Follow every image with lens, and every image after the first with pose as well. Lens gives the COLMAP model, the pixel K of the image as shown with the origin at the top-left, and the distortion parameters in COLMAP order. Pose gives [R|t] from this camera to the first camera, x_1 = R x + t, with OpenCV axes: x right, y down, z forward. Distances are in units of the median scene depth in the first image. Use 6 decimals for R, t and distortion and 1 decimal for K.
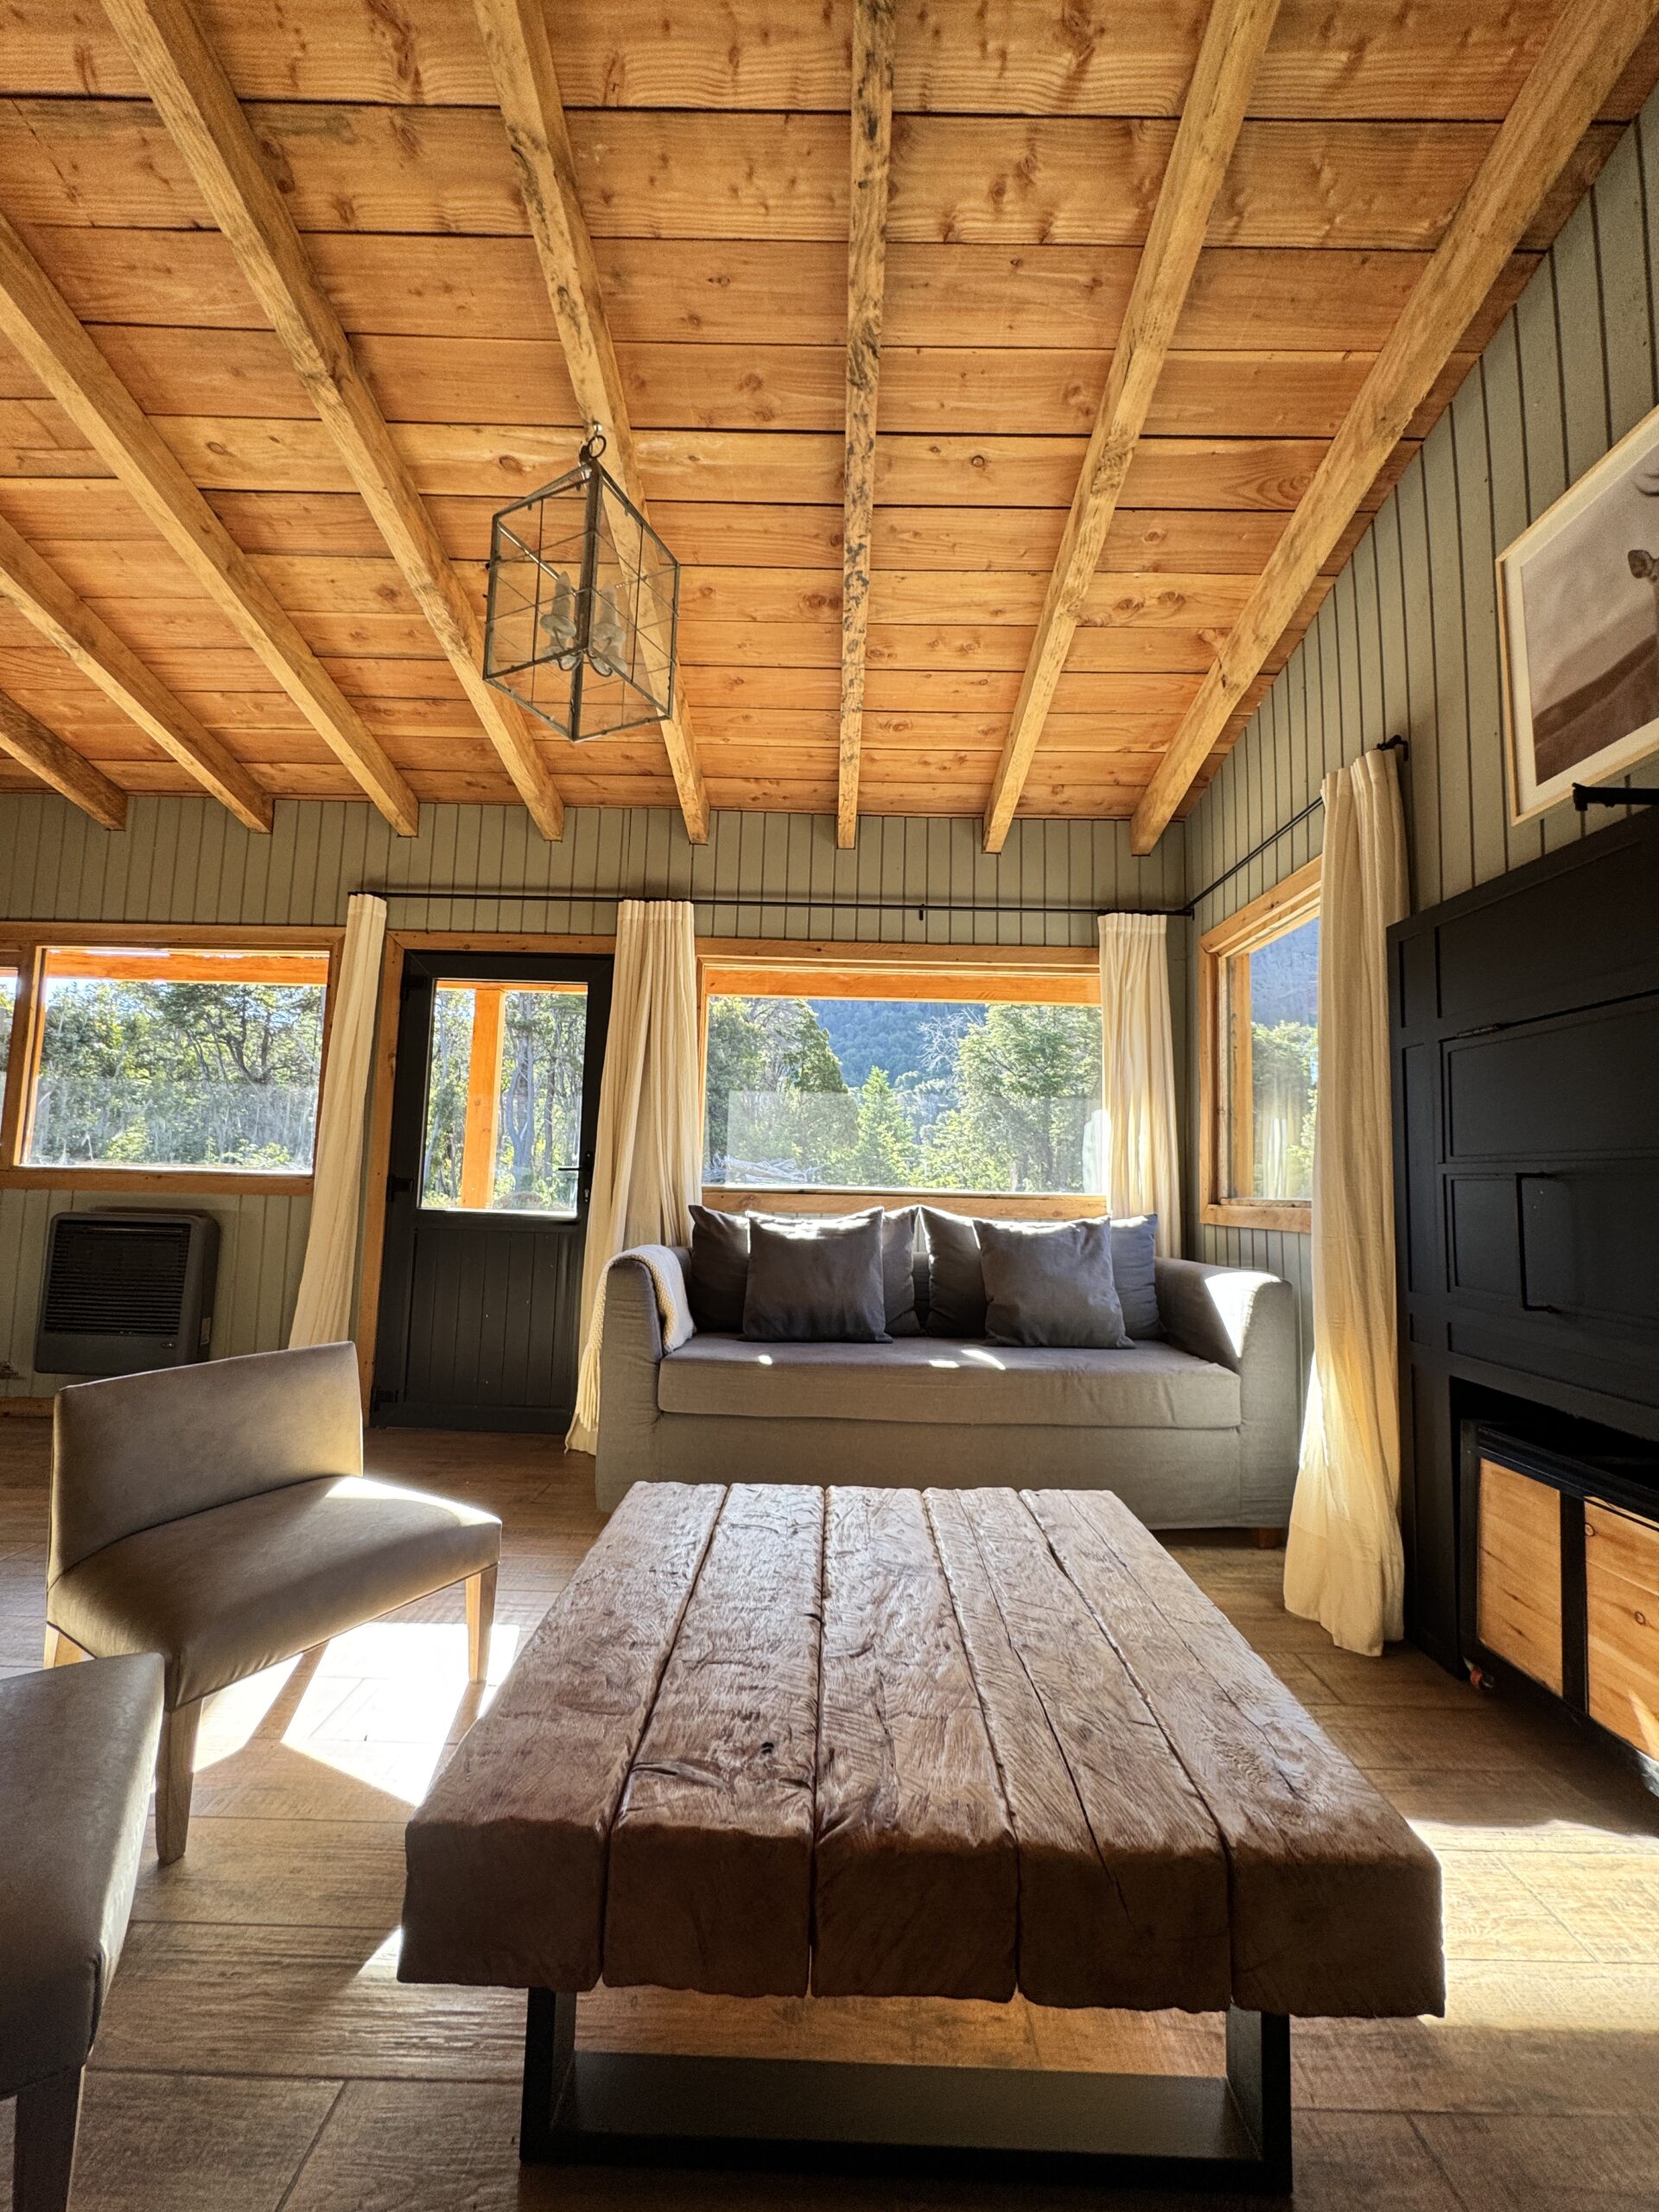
lens RADIAL K [[883.8, 0, 828.0], [0, 883.8, 1108.5], [0, 0, 1]] dist [-0.001839, 0.001062]
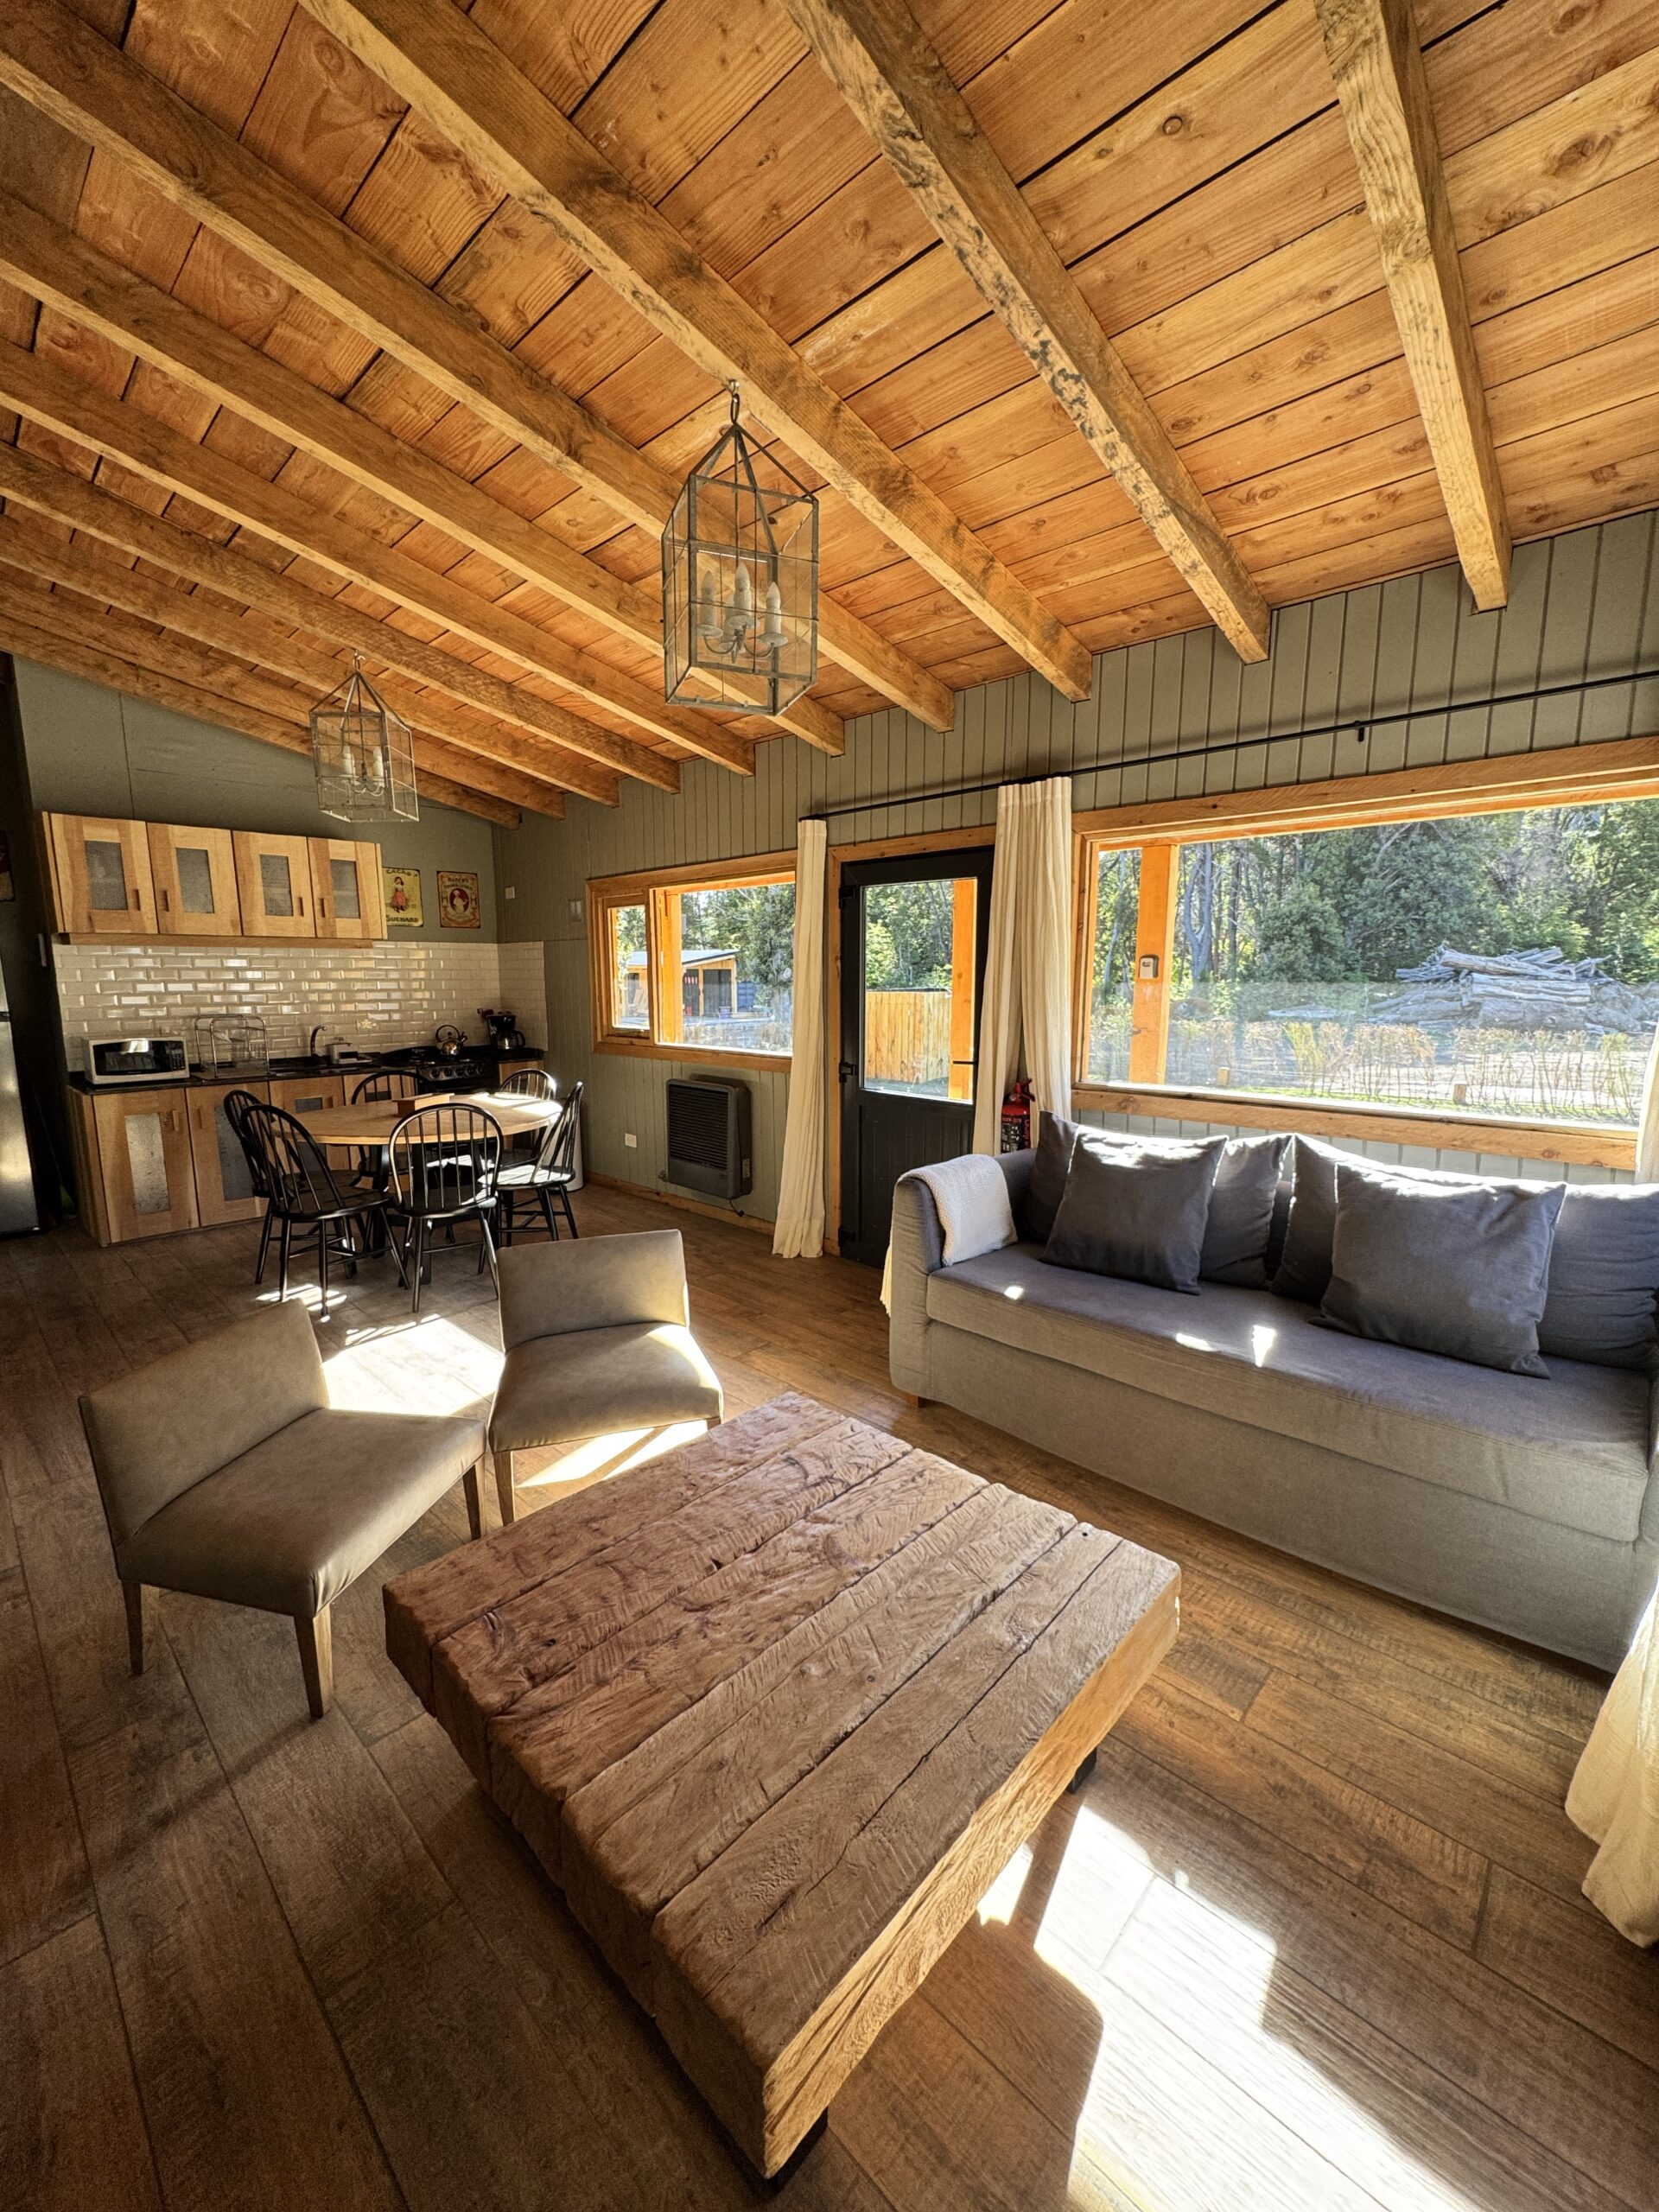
lens RADIAL K [[883.8, 0, 829.0], [0, 883.8, 1108.2], [0, 0, 1]] dist [-0.001839, 0.001062]
pose [[0.729298, 0.076928, -0.679858, 0.362216], [0.080800, 0.977022, 0.197229, -0.114150], [0.679408, -0.198771, 0.706325, 0.145989]]
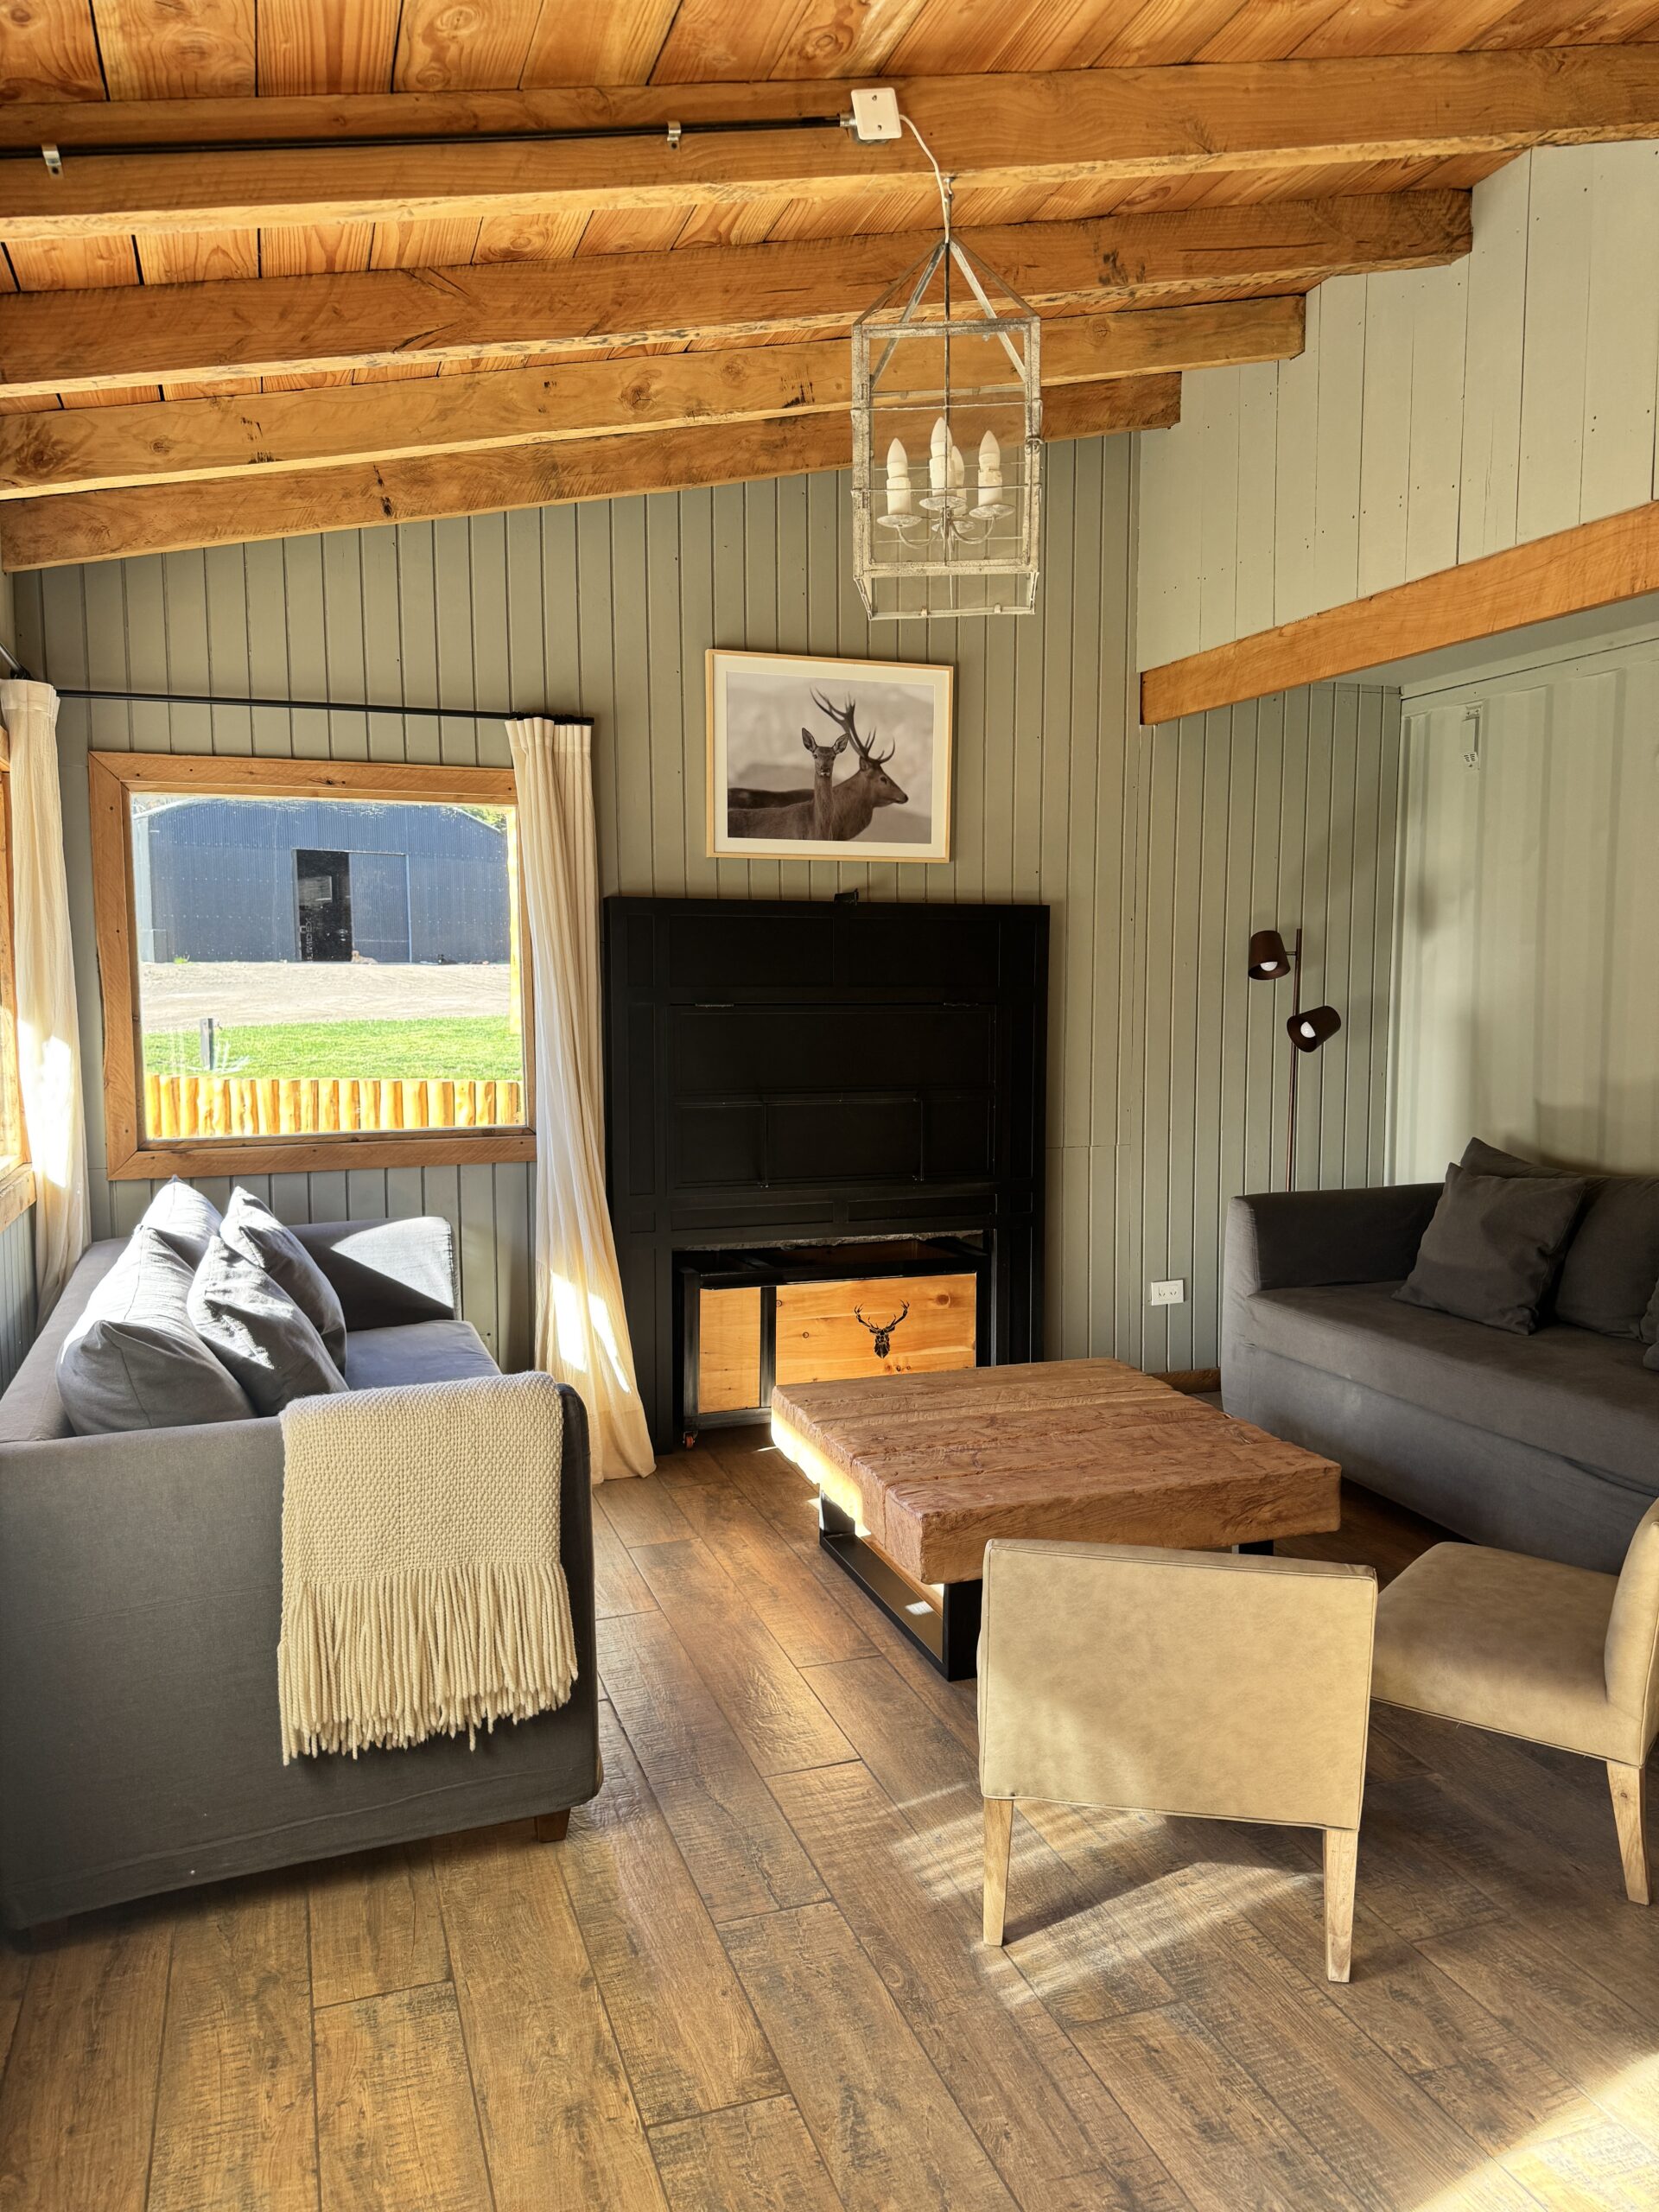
lens RADIAL K [[1549.1, 0, 834.4], [0, 1549.1, 1117.0], [0, 0, 1]] dist [0.063016, -0.066392]
pose [[-0.342974, -0.114815, 0.932302, -0.993473], [-0.088891, 0.992015, 0.089468, -0.087027], [-0.935129, -0.052188, -0.350442, 0.992627]]
